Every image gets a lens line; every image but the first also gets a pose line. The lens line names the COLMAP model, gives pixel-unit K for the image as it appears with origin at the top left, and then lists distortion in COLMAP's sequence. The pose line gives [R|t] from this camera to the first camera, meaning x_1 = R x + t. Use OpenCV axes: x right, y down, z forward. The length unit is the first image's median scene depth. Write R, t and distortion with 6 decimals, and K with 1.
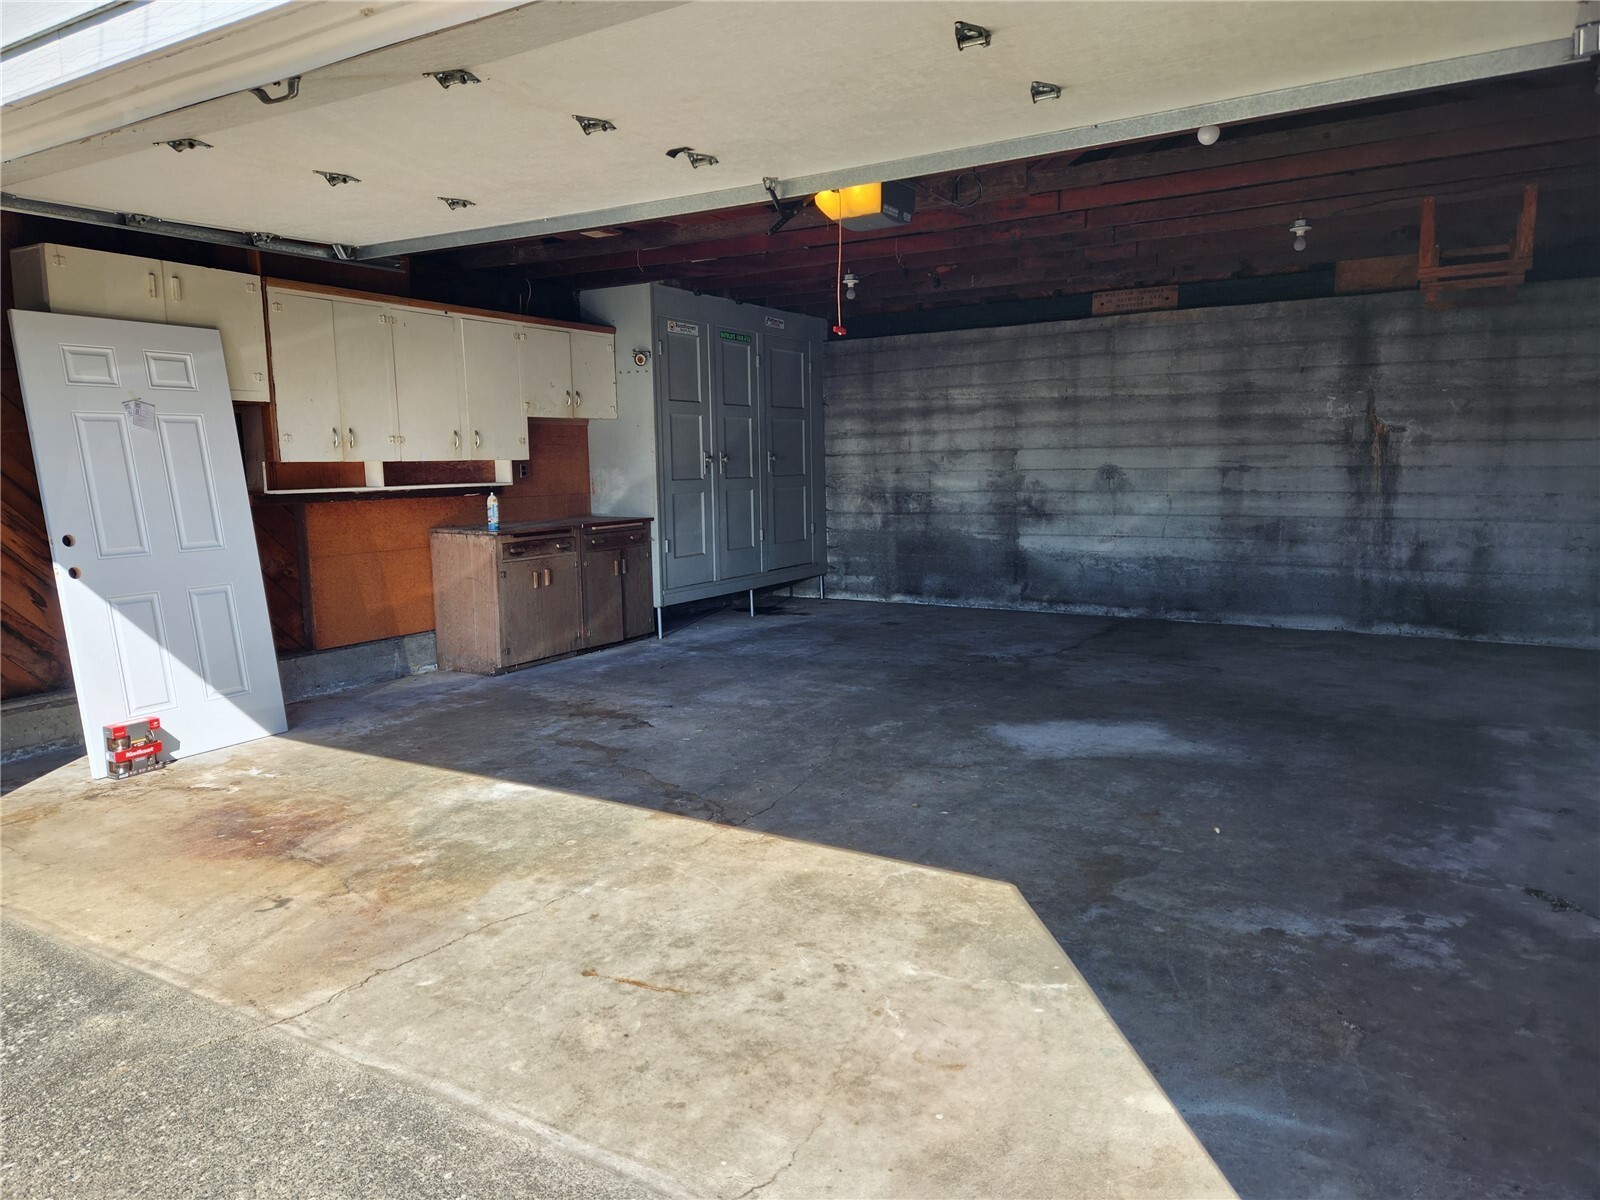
lens RADIAL K [[1076.9, 0, 788.7], [0, 1076.9, 599.9], [0, 0, 1]] dist [0.075243, -0.062997]
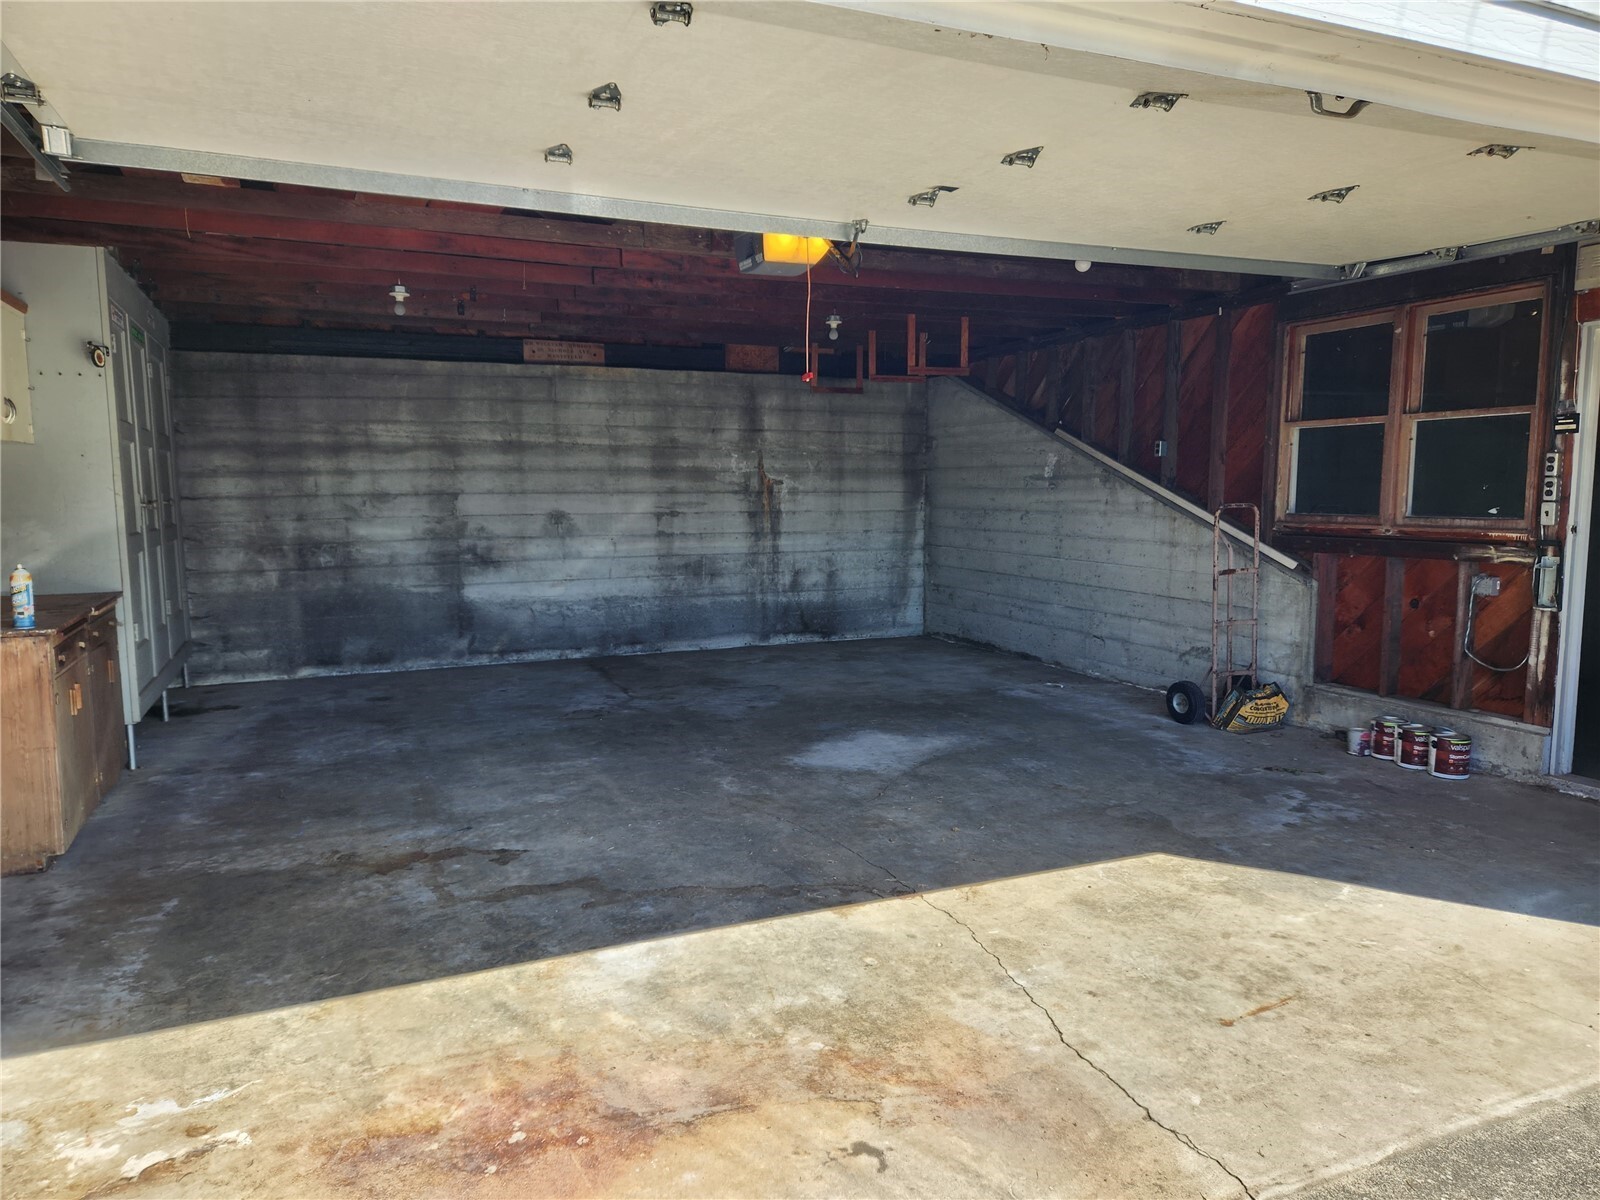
lens RADIAL K [[1076.9, 0, 794.1], [0, 1076.9, 604.4], [0, 0, 1]] dist [0.075243, -0.062997]
pose [[0.574209, -0.078924, 0.814896, -0.723736], [0.106399, 0.994095, 0.021307, -0.062354], [-0.811766, 0.074470, 0.579216, 0.427400]]
